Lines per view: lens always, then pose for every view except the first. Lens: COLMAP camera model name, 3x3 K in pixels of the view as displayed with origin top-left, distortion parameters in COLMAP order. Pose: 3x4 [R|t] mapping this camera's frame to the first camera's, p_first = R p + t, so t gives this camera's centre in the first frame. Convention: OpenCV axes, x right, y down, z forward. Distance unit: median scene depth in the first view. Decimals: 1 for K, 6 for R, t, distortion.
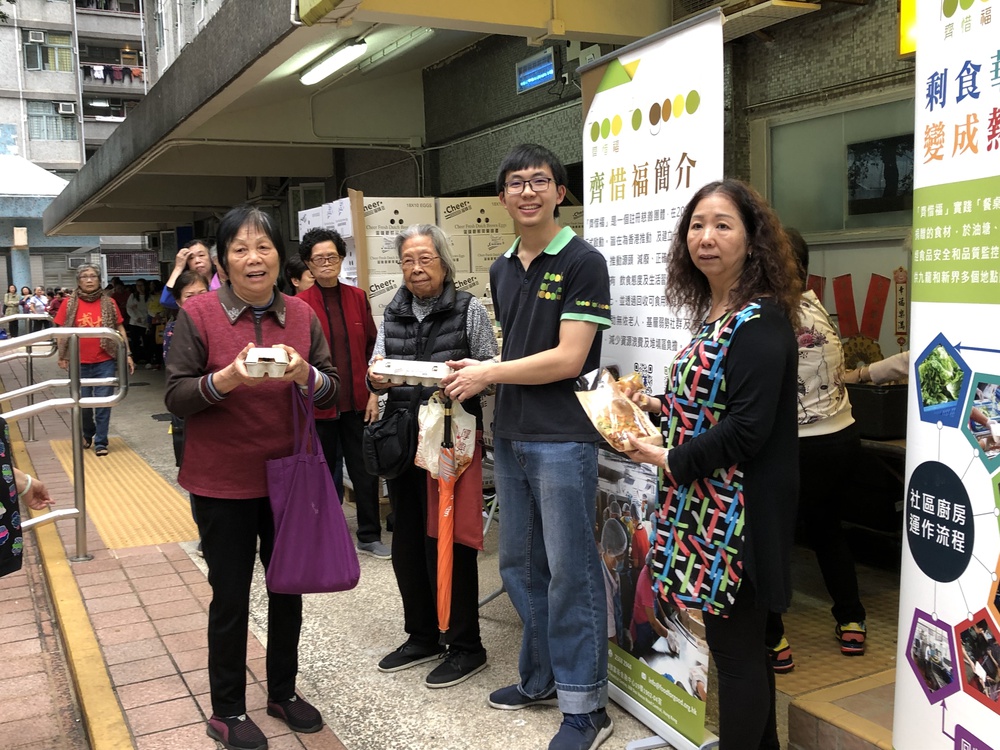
lens RADIAL K [[999.5, 0, 473.7], [0, 999.5, 369.3], [0, 0, 1]] dist [0.035718, -0.010708]
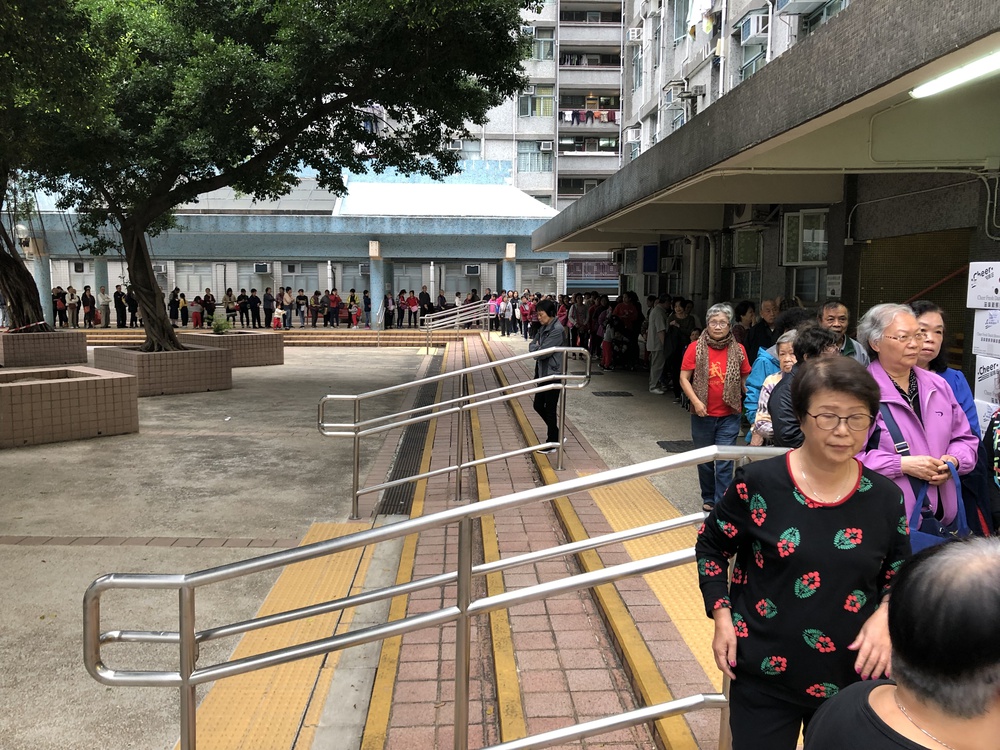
lens RADIAL K [[809.9, 0, 488.6], [0, 809.9, 373.6], [0, 0, 1]] dist [0.008732, -0.009665]
pose [[0.910738, 0.074524, -0.406206, -0.130410], [-0.064119, 0.997173, 0.039186, -0.039654], [0.407977, -0.009643, 0.912941, 0.158641]]
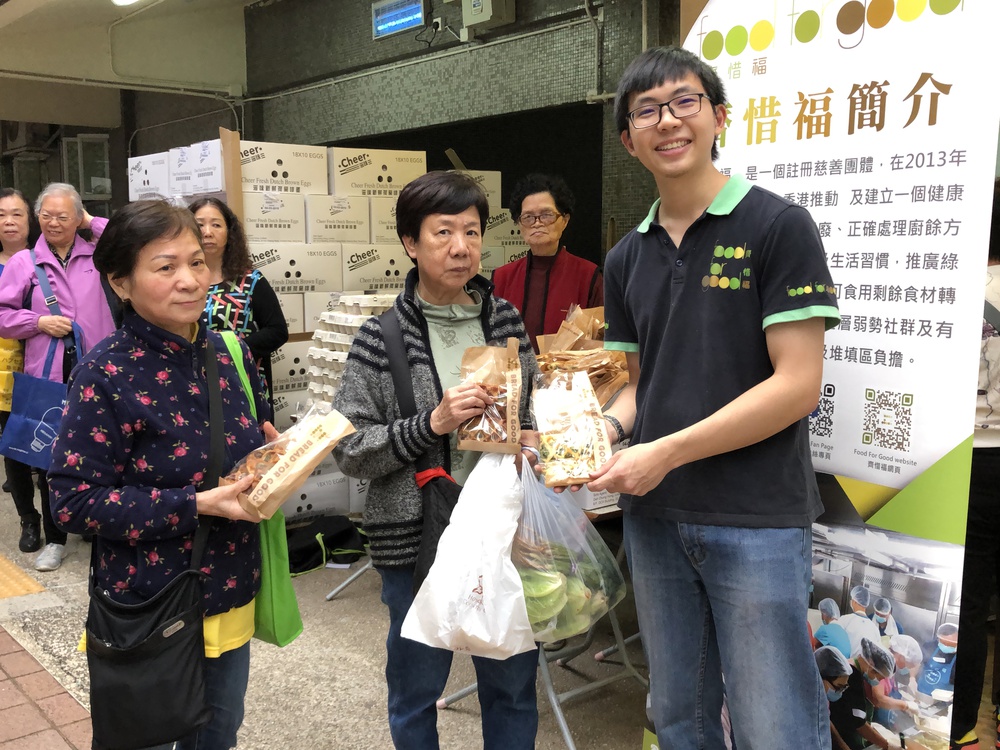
lens RADIAL K [[994.6, 0, 500.0], [0, 994.6, 375.0], [0, 0, 1]] dist [-0.005477, -0.008927]
pose [[0.965878, -0.000645, 0.258997, -0.050209], [-0.006923, 0.999575, 0.028308, -0.006840], [-0.258905, -0.029135, 0.965463, 0.092549]]
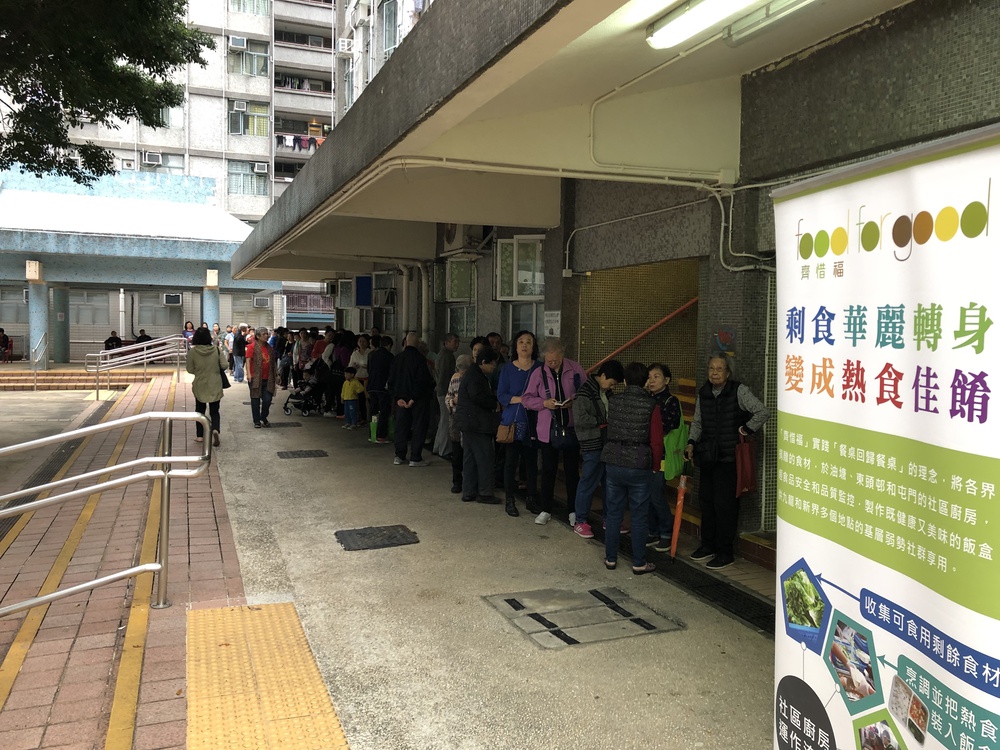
lens RADIAL K [[807.1, 0, 500.9], [0, 807.1, 367.1], [0, 0, 1]] dist [0.027129, -0.012425]
pose [[0.995079, 0.050486, -0.085257, -0.135034], [-0.053343, 0.998077, -0.031562, -0.057095], [0.083500, 0.035954, 0.995859, 0.359306]]
